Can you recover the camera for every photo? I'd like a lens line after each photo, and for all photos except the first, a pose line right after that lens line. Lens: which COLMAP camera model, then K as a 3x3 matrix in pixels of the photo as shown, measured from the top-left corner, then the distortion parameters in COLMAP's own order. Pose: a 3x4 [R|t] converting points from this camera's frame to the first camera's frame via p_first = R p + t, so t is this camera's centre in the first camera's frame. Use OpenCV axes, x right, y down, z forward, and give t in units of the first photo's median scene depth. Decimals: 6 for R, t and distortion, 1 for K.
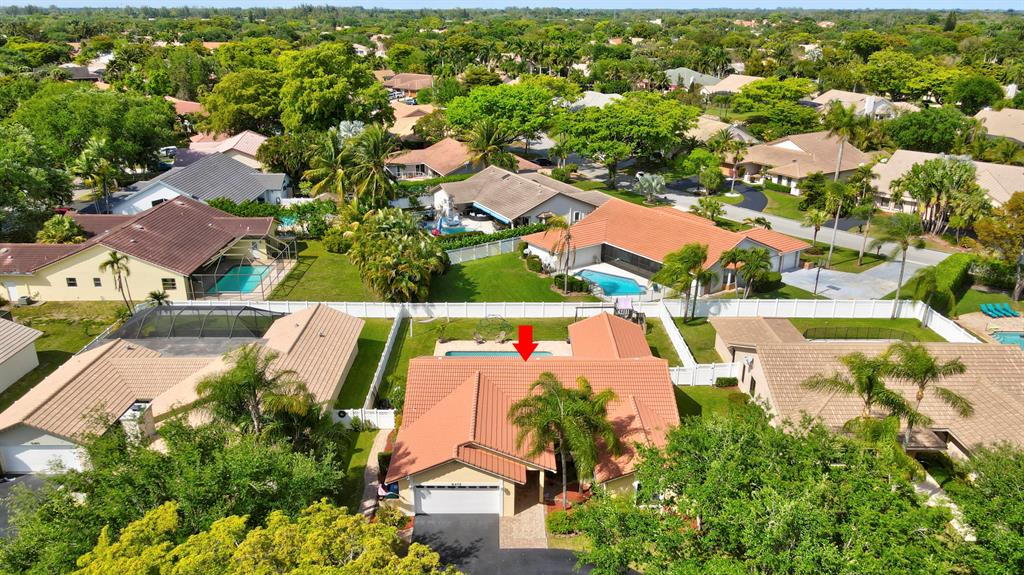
lens RADIAL K [[755.2, 0, 512.0], [0, 755.2, 287.5], [0, 0, 1]] dist [0.041544, -0.002285]
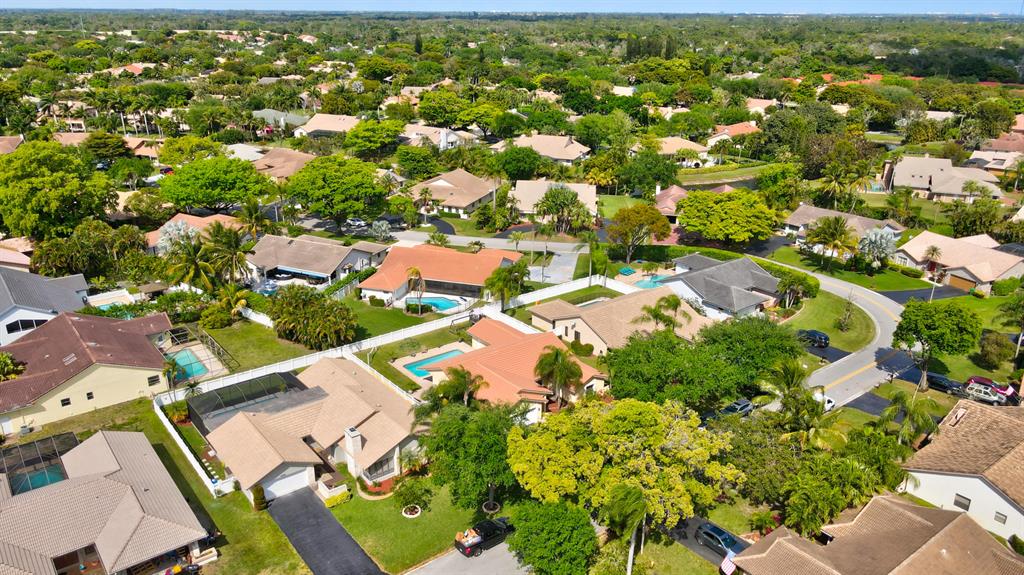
lens RADIAL K [[755.2, 0, 512.0], [0, 755.2, 287.5], [0, 0, 1]] dist [0.041544, -0.002285]
pose [[0.796170, -0.208588, 0.567982, -0.566324], [0.209938, 0.975617, 0.064009, -0.094580], [-0.567485, 0.068279, 0.820548, -0.316179]]
